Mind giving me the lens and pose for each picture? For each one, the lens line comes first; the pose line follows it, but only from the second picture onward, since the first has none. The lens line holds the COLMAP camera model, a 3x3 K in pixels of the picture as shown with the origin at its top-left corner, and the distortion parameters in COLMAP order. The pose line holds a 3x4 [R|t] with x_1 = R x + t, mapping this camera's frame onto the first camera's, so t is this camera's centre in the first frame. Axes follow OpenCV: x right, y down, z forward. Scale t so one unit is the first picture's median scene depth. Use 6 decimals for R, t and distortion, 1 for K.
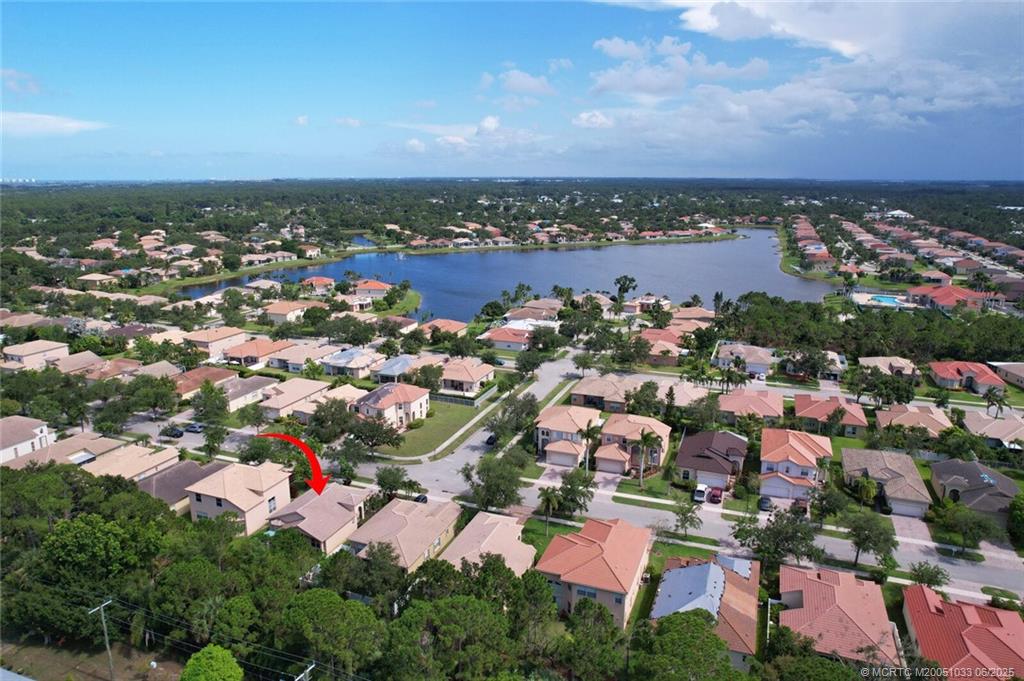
lens RADIAL K [[665.6, 0, 506.4], [0, 665.6, 342.5], [0, 0, 1]] dist [-0.068821, 0.053793]
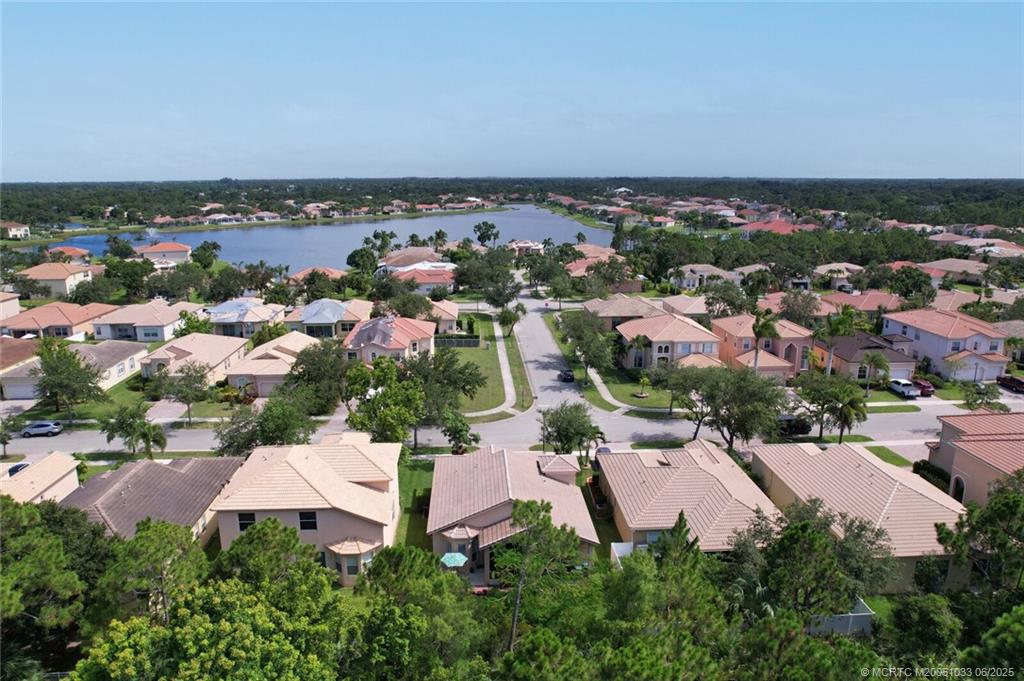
lens RADIAL K [[688.1, 0, 505.5], [0, 688.1, 339.5], [0, 0, 1]] dist [-0.070118, 0.060999]
pose [[0.914210, -0.099898, 0.392735, -0.175903], [0.103349, 0.994568, 0.012408, 0.047270], [-0.391841, 0.029245, 0.919568, 0.189143]]
